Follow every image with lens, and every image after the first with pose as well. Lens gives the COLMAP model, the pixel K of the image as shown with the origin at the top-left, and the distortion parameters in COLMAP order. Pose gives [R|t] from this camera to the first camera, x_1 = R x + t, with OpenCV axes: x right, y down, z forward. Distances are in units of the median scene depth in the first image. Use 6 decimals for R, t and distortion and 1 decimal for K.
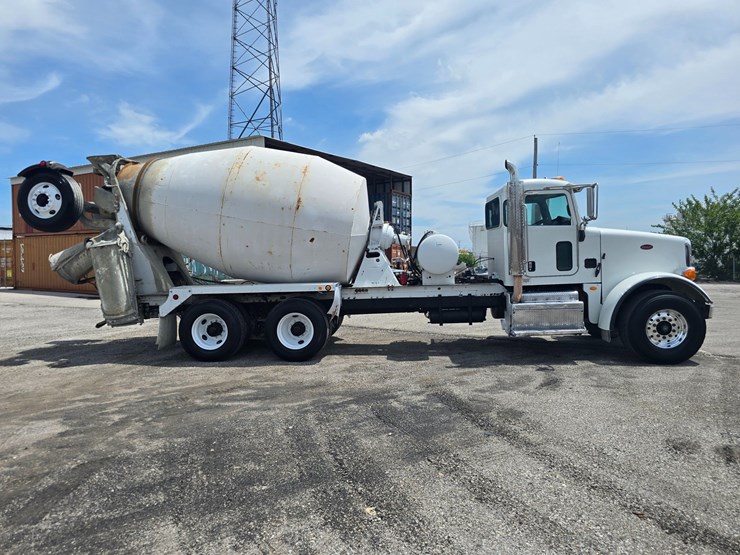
lens RADIAL K [[492.7, 0, 363.7], [0, 492.7, 273.8], [0, 0, 1]] dist [0.045626, -0.036691]
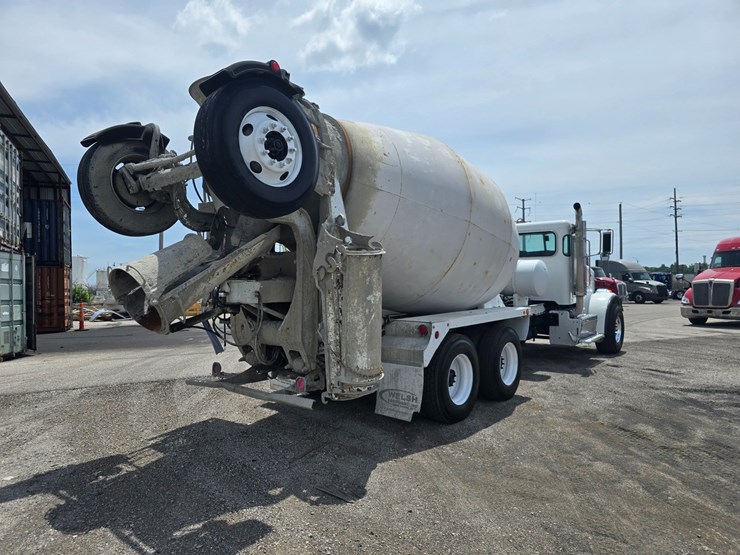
lens RADIAL K [[489.0, 0, 364.0], [0, 489.0, 289.4], [0, 0, 1]] dist [0.044532, -0.036302]
pose [[0.575905, -0.002923, 0.817511, -0.980270], [0.034001, 0.999214, -0.020379, -0.004834], [-0.816809, 0.039533, 0.575552, 0.691792]]
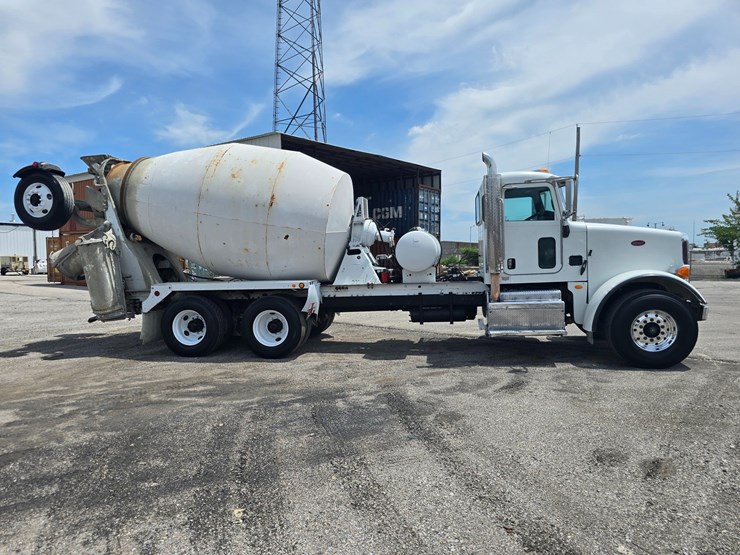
lens RADIAL K [[494.0, 0, 364.3], [0, 494.0, 283.7], [0, 0, 1]] dist [0.045014, -0.037502]
pose [[0.995398, 0.004342, -0.095729, 0.144753], [-0.001696, 0.999615, 0.027705, -0.002521], [0.095812, -0.027415, 0.995022, 0.019725]]
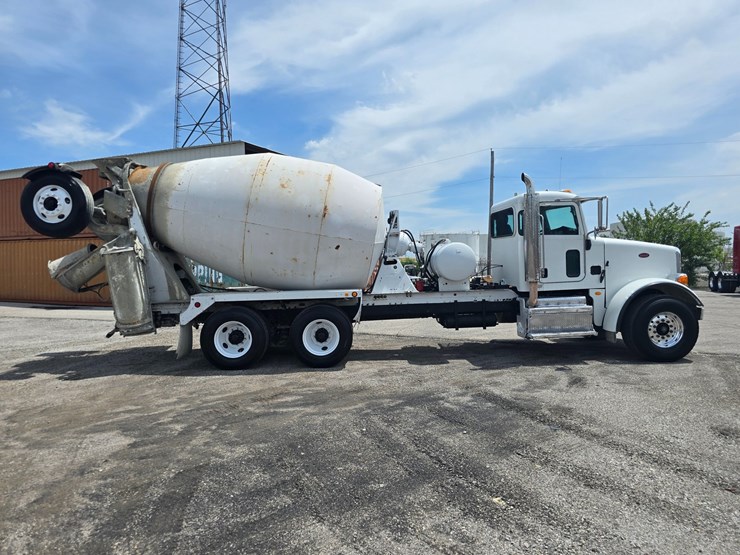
lens RADIAL K [[492.3, 0, 370.0], [0, 492.3, 277.5], [0, 0, 1]] dist [0.044747, -0.034212]
pose [[0.992834, -0.001909, 0.119485, -0.156945], [0.002884, 0.999964, -0.007990, 0.001908], [-0.119465, 0.008277, 0.992804, -0.013112]]
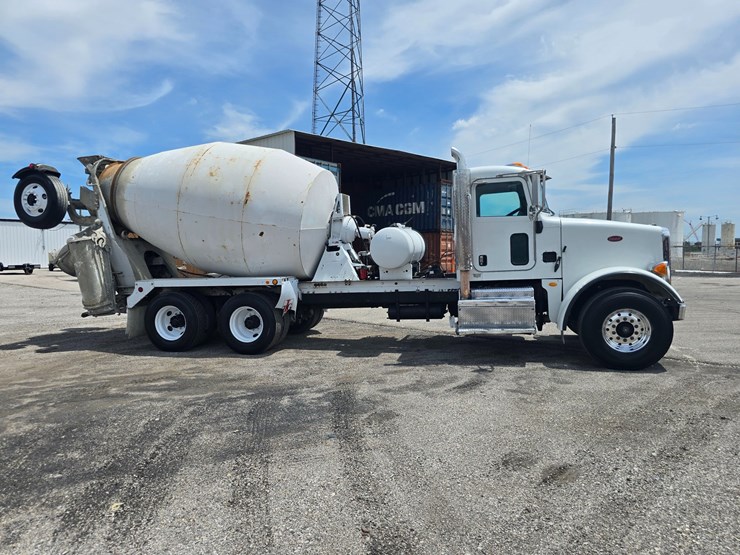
lens RADIAL K [[494.7, 0, 370.0], [0, 494.7, 277.5], [0, 0, 1]] dist [0.042905, -0.034856]
pose [[0.985359, 0.005744, -0.170398, 0.281179], [-0.001622, 0.999703, 0.024323, -0.005131], [0.170487, -0.023690, 0.985075, 0.039520]]
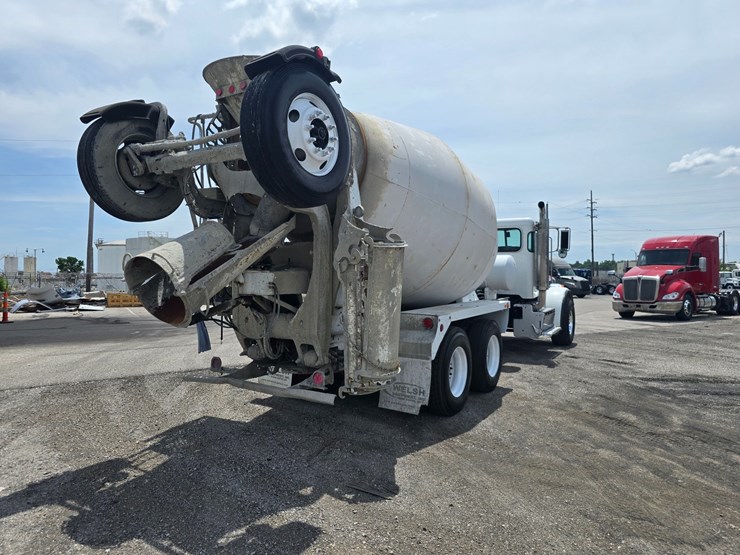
lens RADIAL K [[492.7, 0, 363.7], [0, 492.7, 273.8], [0, 0, 1]] dist [0.045626, -0.036691]
pose [[0.459827, 0.017432, 0.887838, -1.030746], [0.023805, 0.999206, -0.031948, -0.008215], [-0.887690, 0.035826, 0.459047, 0.779033]]
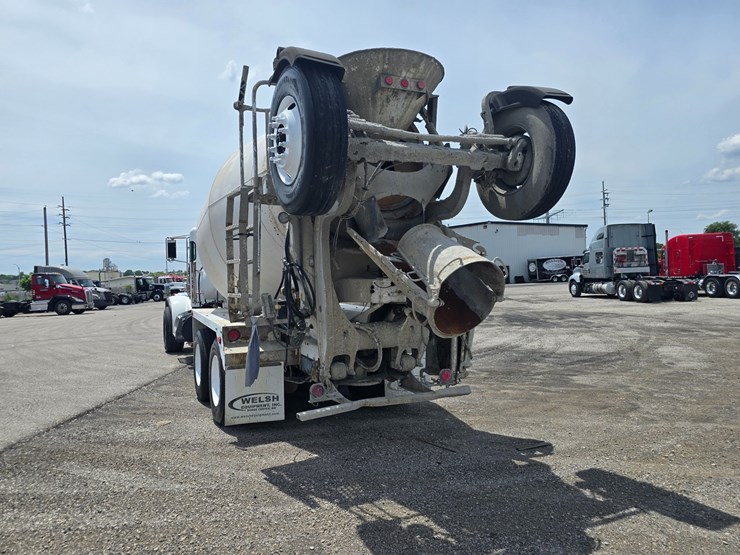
lens RADIAL K [[492.7, 0, 363.7], [0, 492.7, 273.8], [0, 0, 1]] dist [0.045626, -0.036691]
pose [[-0.493909, 0.036495, 0.868747, -1.033634], [0.067765, 0.997696, -0.003386, -0.036594], [-0.866869, 0.057198, -0.495244, 1.462140]]
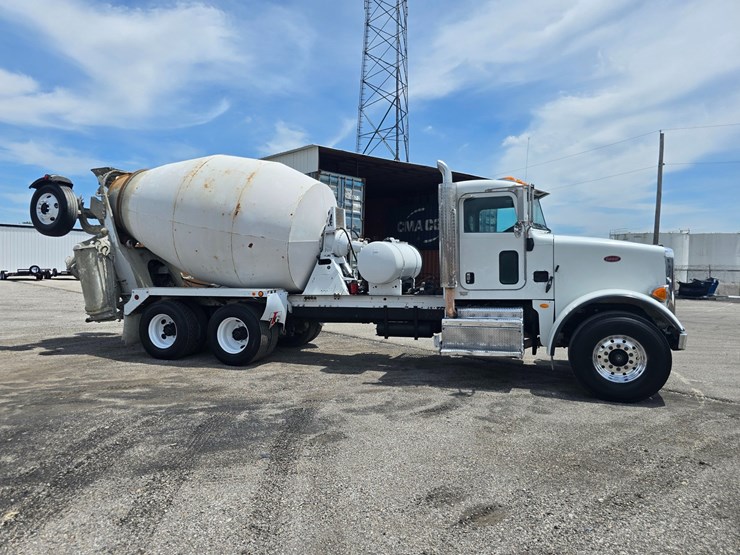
lens RADIAL K [[494.3, 0, 365.1], [0, 494.3, 276.9], [0, 0, 1]] dist [0.044346, -0.037099]
pose [[0.963620, 0.027960, -0.265809, 0.383976], [-0.030696, 0.999510, -0.006145, -0.005645], [0.265507, 0.014081, 0.964006, 0.088024]]
